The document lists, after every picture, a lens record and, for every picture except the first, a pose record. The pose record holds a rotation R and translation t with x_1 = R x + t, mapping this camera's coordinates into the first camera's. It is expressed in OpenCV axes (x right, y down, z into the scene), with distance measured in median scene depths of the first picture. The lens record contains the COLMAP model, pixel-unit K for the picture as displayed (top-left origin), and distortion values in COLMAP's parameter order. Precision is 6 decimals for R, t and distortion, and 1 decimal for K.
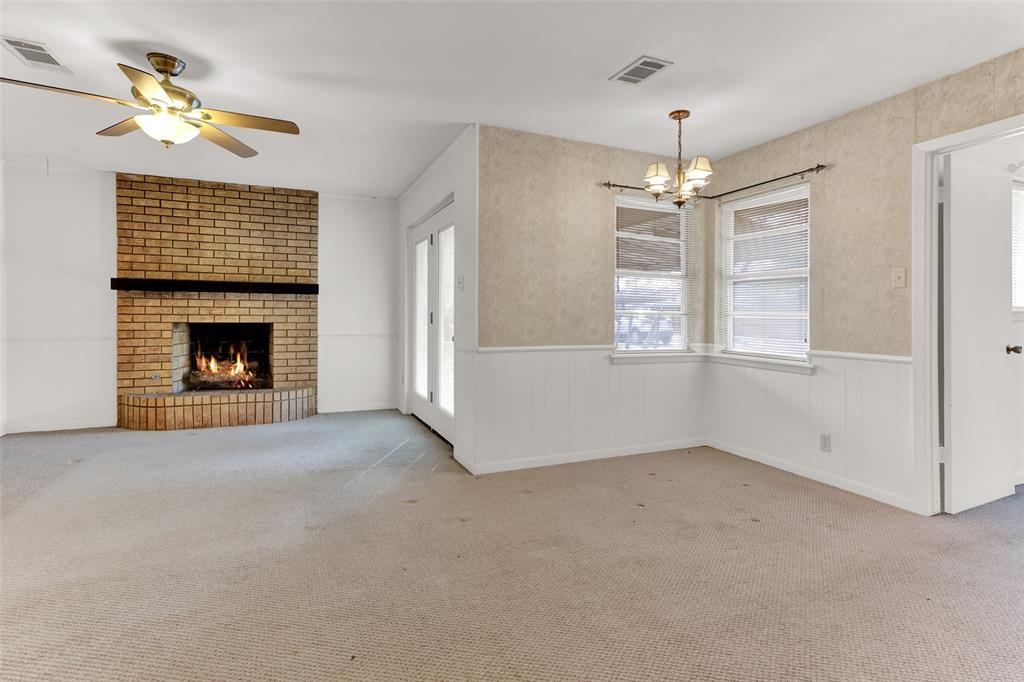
lens RADIAL K [[498.2, 0, 514.5], [0, 498.2, 296.7], [0, 0, 1]] dist [-0.020488, 0.013213]
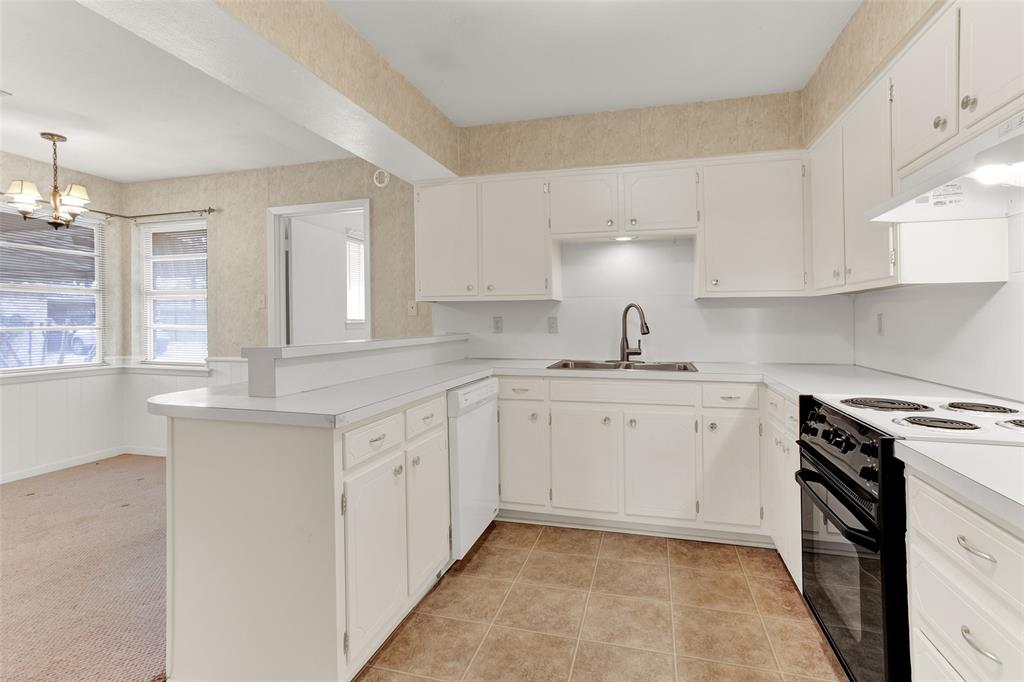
lens RADIAL K [[498.2, 0, 523.0], [0, 498.2, 314.7], [0, 0, 1]] dist [-0.020488, 0.013213]
pose [[0.631168, -0.008810, 0.775596, 0.111800], [-0.015536, 0.999591, 0.023998, -0.031177], [-0.775490, -0.027197, 0.630774, -0.306312]]
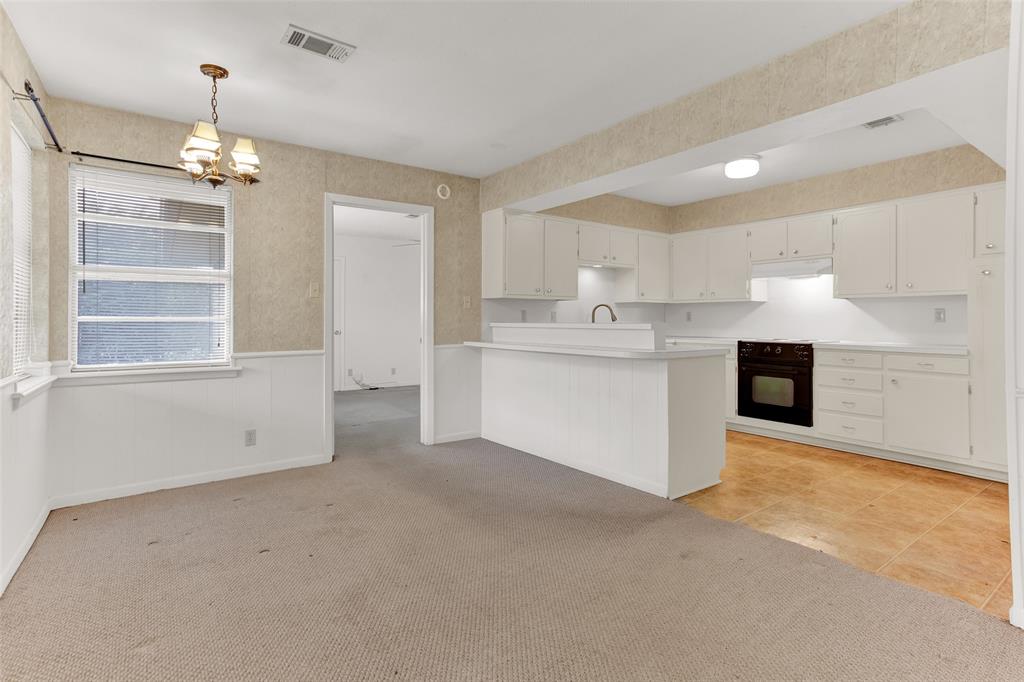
lens RADIAL K [[498.2, 0, 531.0], [0, 498.2, 313.3], [0, 0, 1]] dist [-0.020488, 0.013213]
pose [[-0.214528, 0.001156, 0.976717, -0.429307], [-0.037609, 0.999248, -0.009444, 0.009951], [-0.975993, -0.038759, -0.214323, 0.504452]]
